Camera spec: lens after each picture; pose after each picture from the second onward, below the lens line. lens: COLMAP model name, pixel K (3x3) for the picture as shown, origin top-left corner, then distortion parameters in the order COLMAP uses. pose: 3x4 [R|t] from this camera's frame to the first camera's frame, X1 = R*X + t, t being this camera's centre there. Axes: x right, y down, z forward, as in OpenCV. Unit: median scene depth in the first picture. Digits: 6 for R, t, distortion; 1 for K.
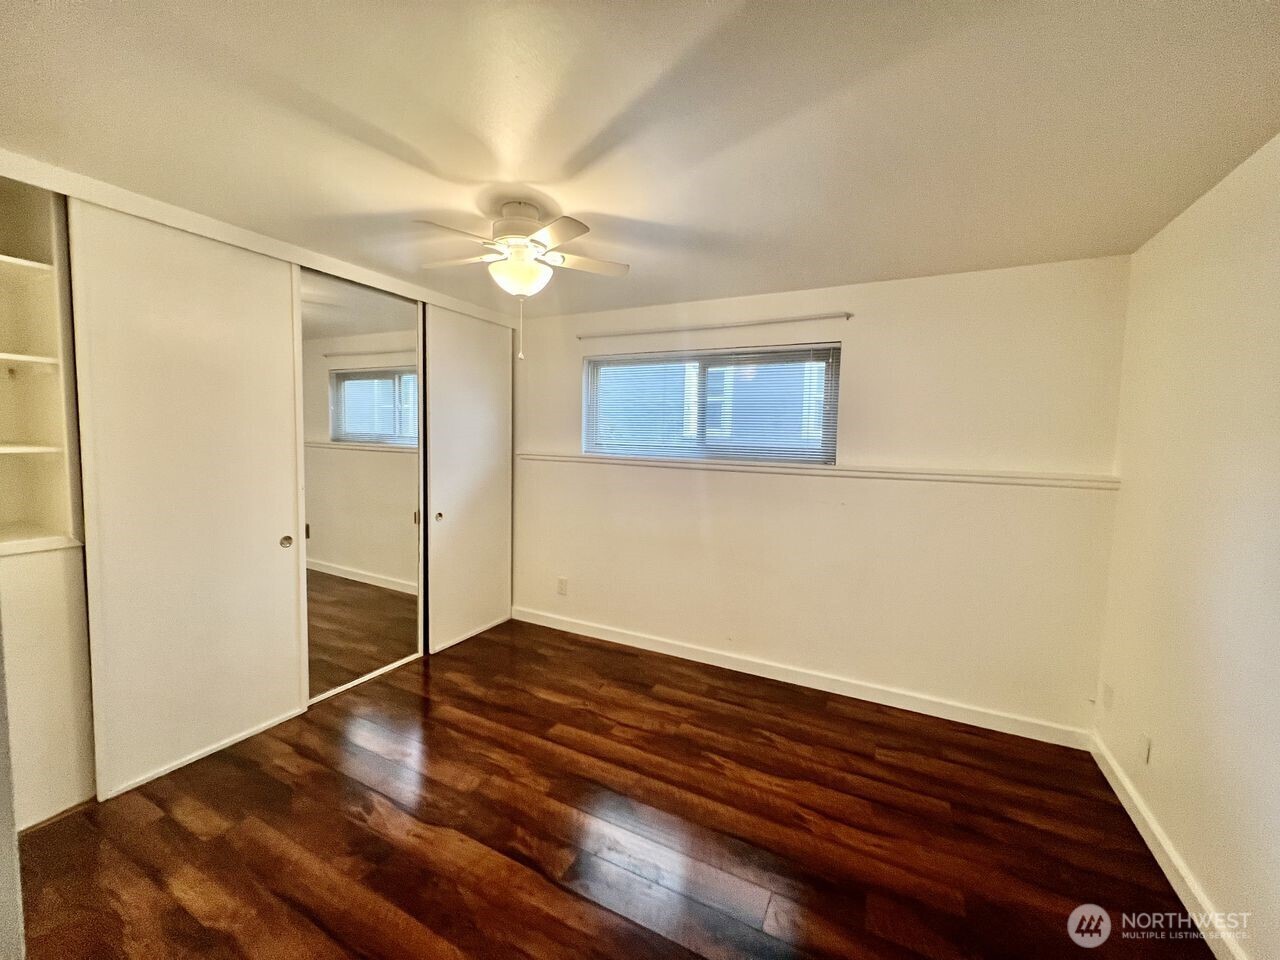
lens RADIAL K [[514.4, 0, 640.0], [0, 514.4, 480.0], [0, 0, 1]] dist [0.000480, 0.000119]
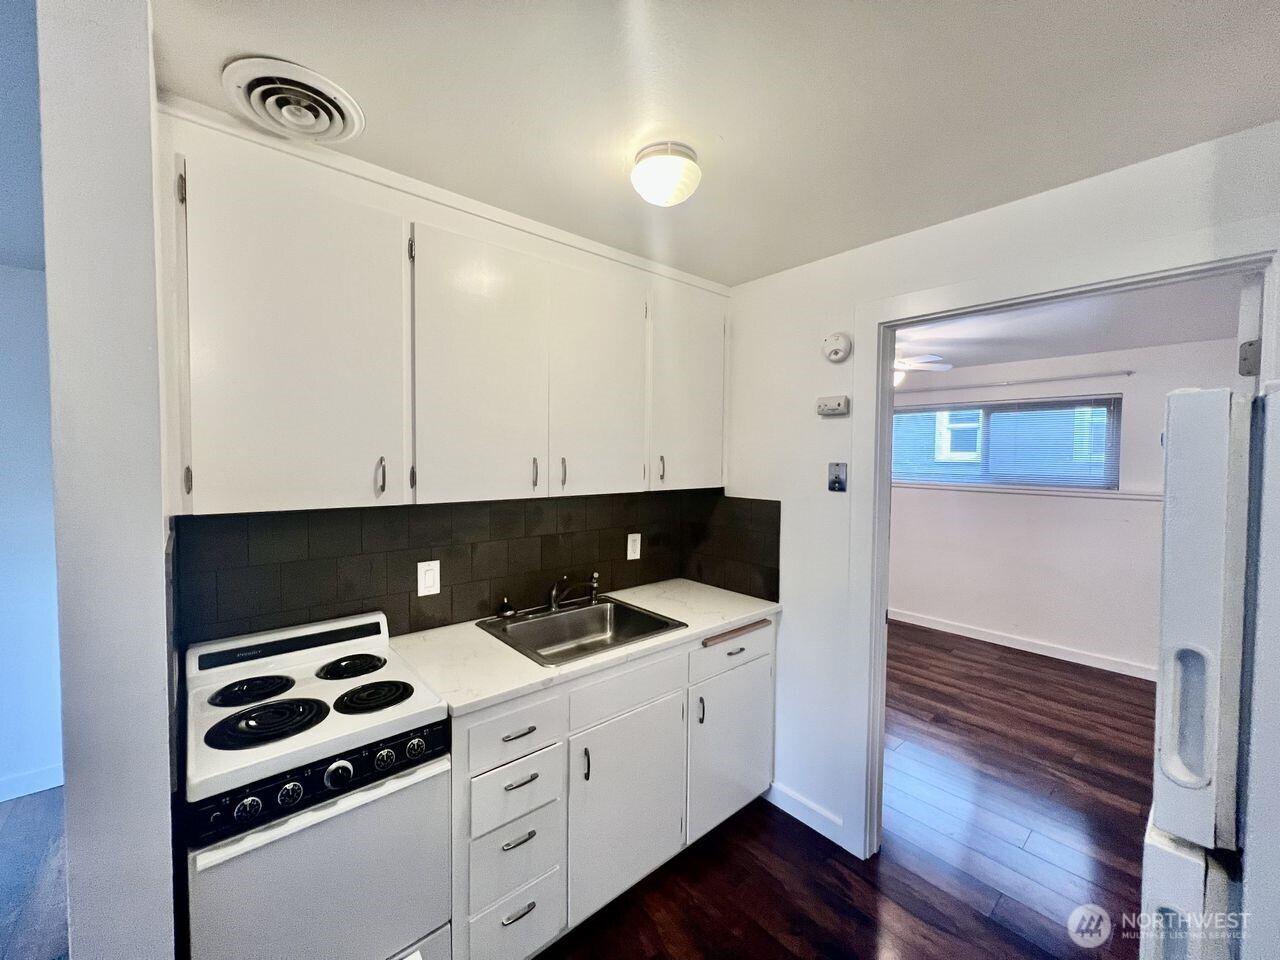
lens RADIAL K [[514.4, 0, 640.0], [0, 514.4, 480.0], [0, 0, 1]] dist [0.000480, 0.000119]
pose [[0.926008, -0.000663, -0.377502, -0.297656], [-0.015100, 0.999133, -0.038796, 0.017199], [0.377201, 0.041626, 0.925196, -0.787550]]
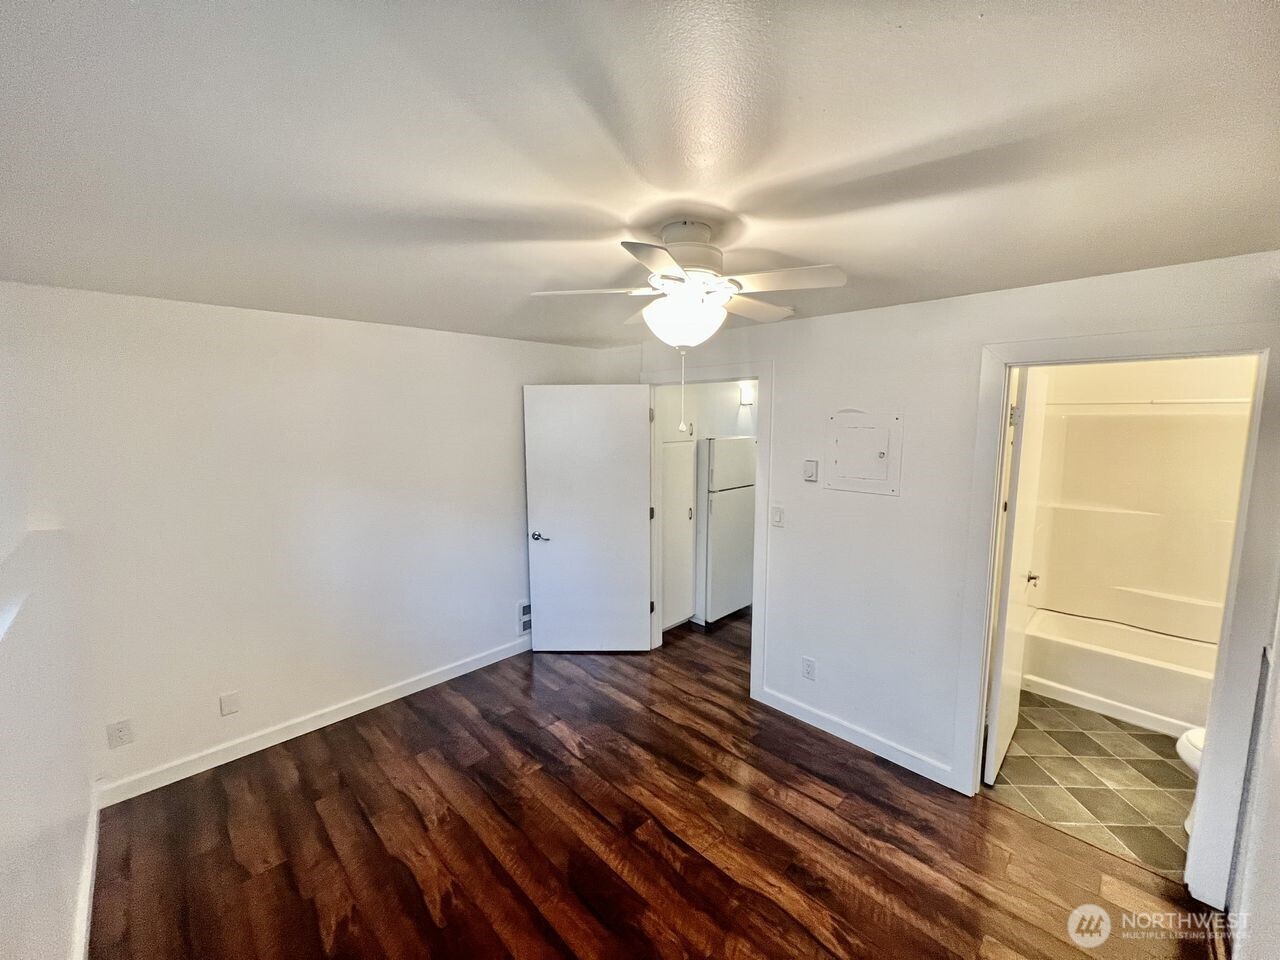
lens RADIAL K [[514.4, 0, 640.0], [0, 514.4, 480.0], [0, 0, 1]] dist [0.000480, 0.000119]
pose [[-0.949234, -0.060068, 0.308782, -0.366922], [0.004173, 0.979109, 0.203295, -0.284292], [-0.314543, 0.194263, -0.929153, 1.547429]]
